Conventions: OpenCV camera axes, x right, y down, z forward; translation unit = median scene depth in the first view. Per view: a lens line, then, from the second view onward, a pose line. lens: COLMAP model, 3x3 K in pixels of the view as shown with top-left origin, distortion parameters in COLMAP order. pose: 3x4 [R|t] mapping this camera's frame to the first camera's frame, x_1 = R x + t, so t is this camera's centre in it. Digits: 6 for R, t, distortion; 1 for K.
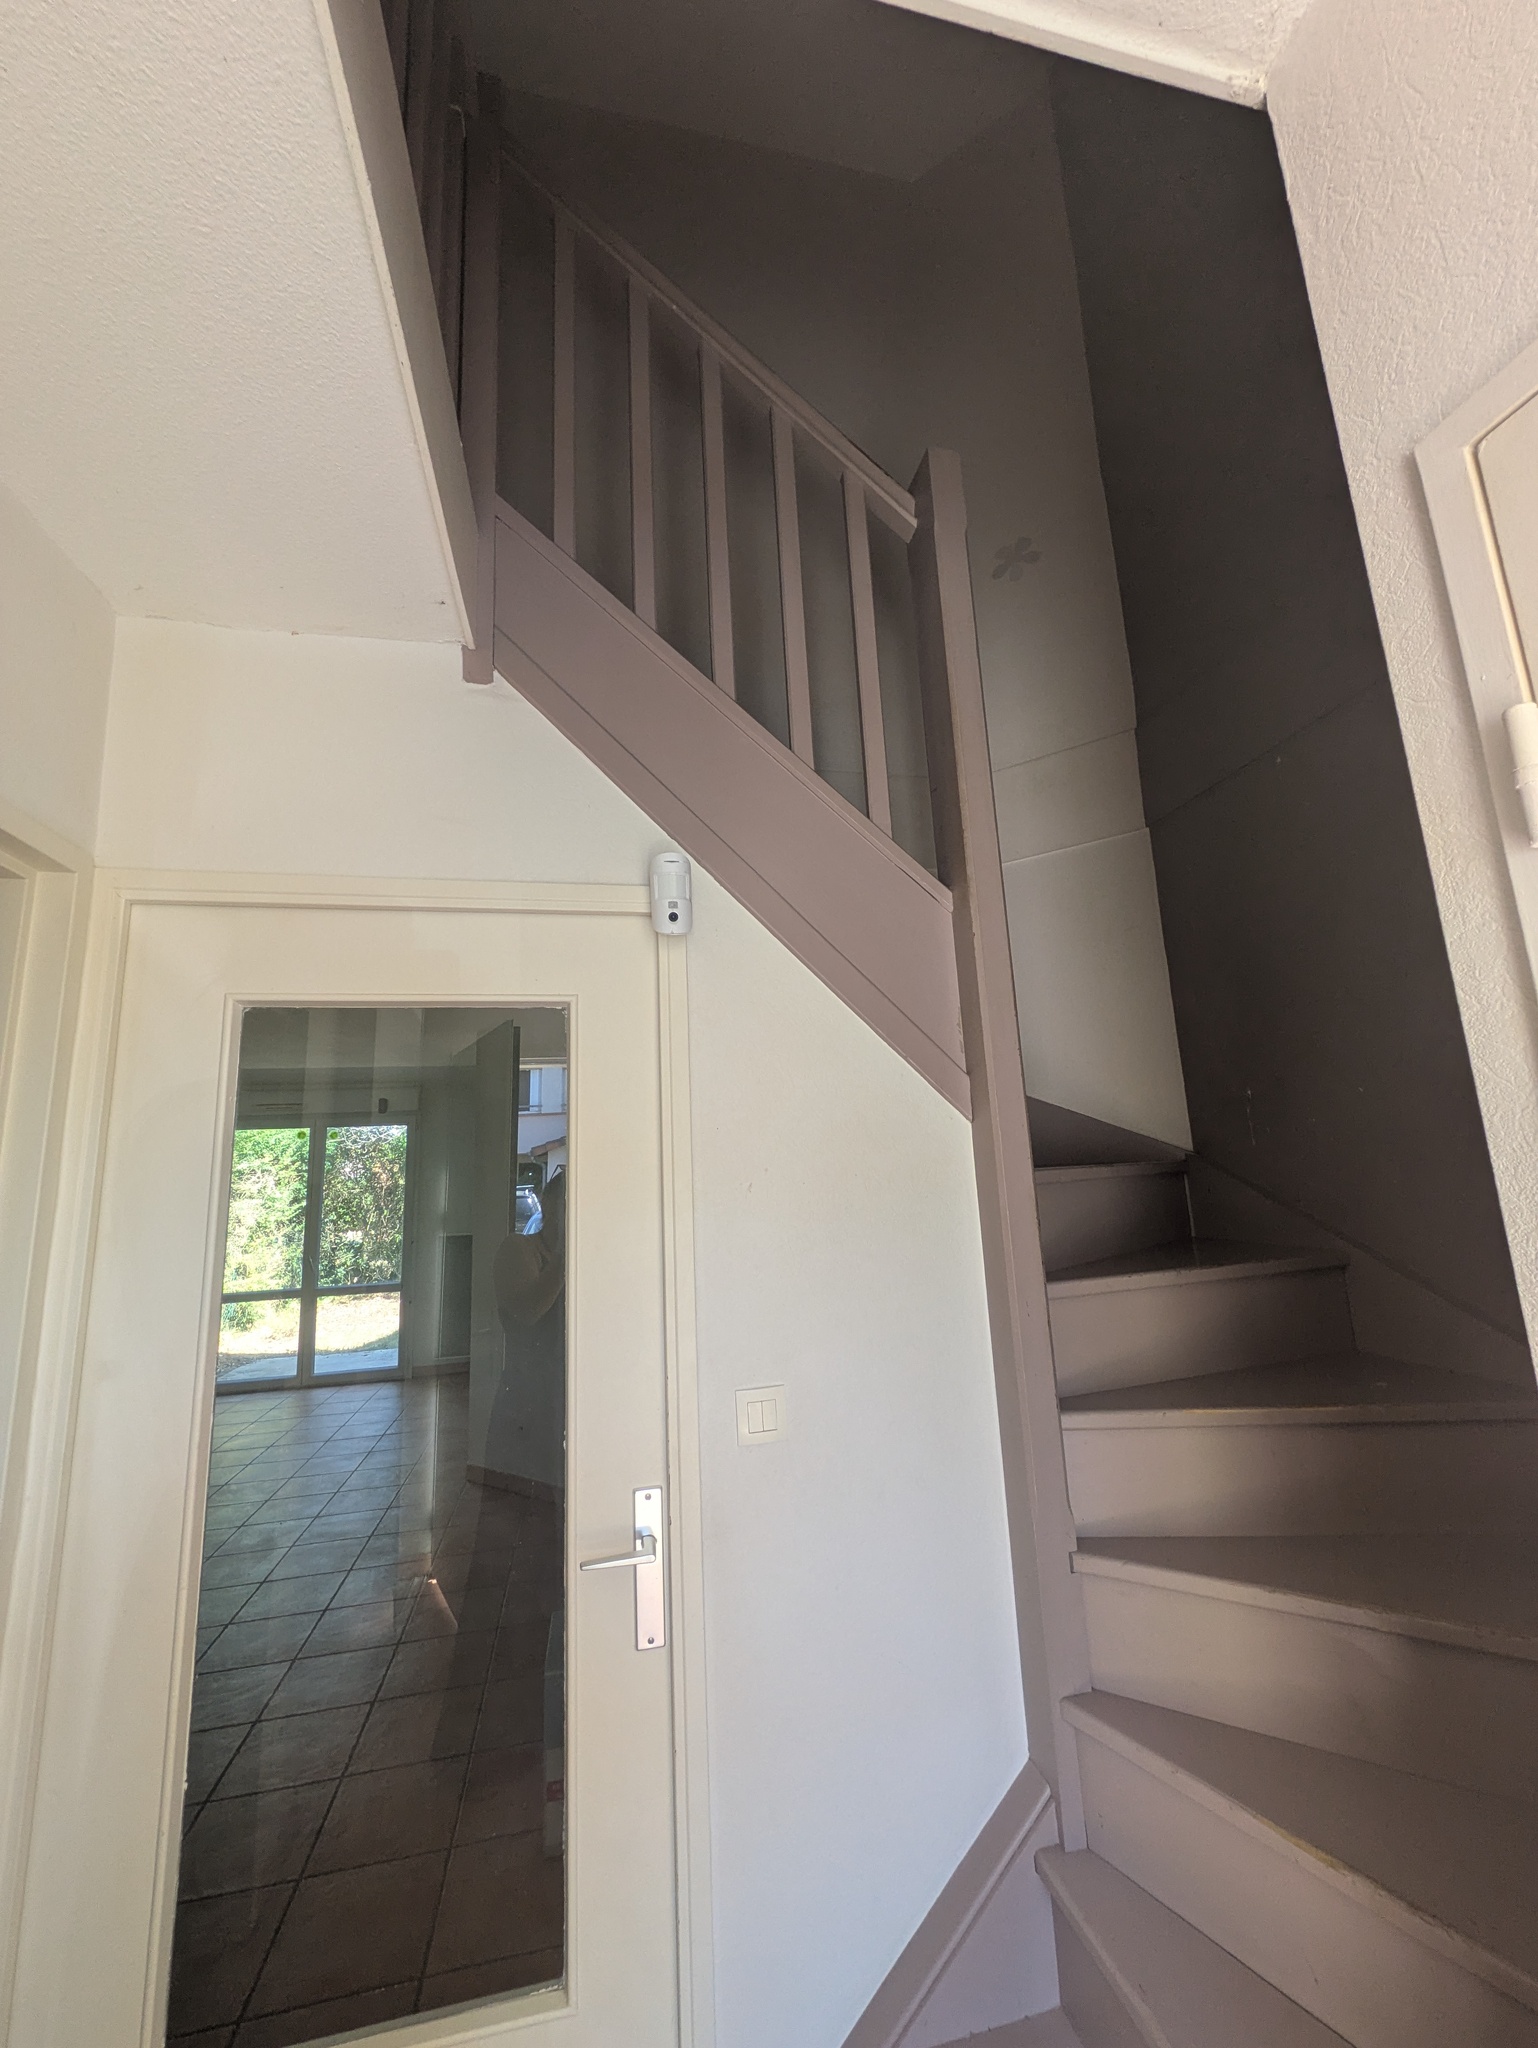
lens RADIAL K [[805.9, 0, 769.0], [0, 805.9, 1024.0], [0, 0, 1]] dist [-0.001369, -0.000002]
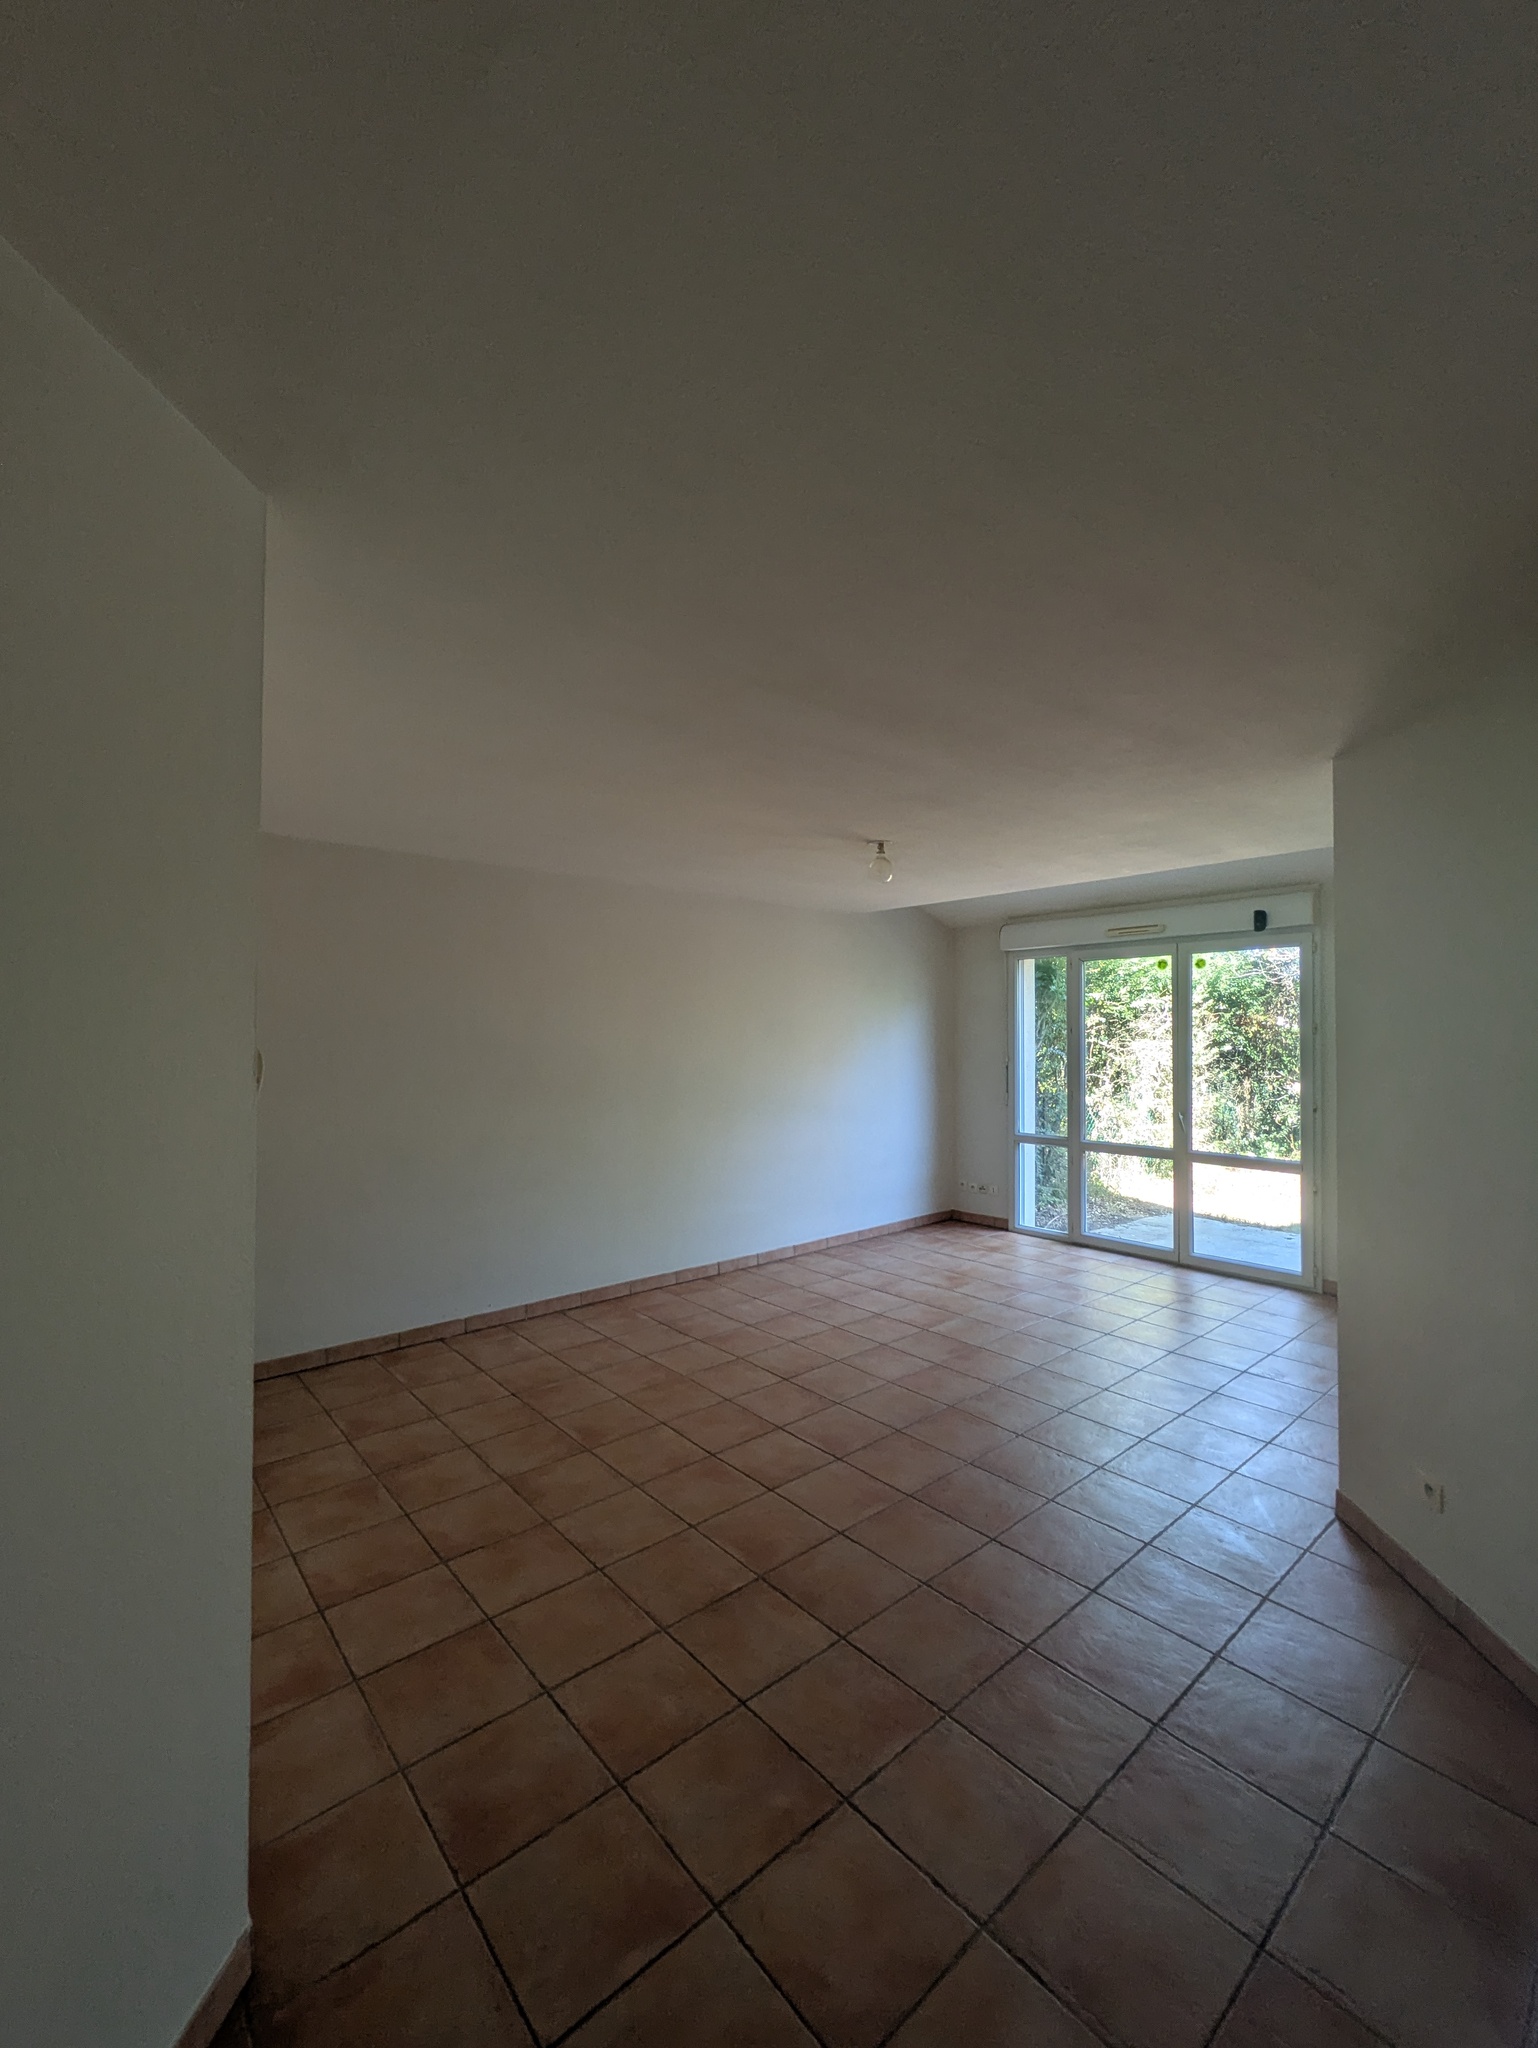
lens RADIAL K [[855.0, 0, 769.0], [0, 855.0, 1024.0], [0, 0, 1]] dist [-0.000058, 0.000057]
pose [[0.485327, 0.033314, -0.873698, -0.100455], [0.135344, 0.984367, 0.112715, 0.210288], [0.863794, -0.172953, 0.473230, 1.095045]]
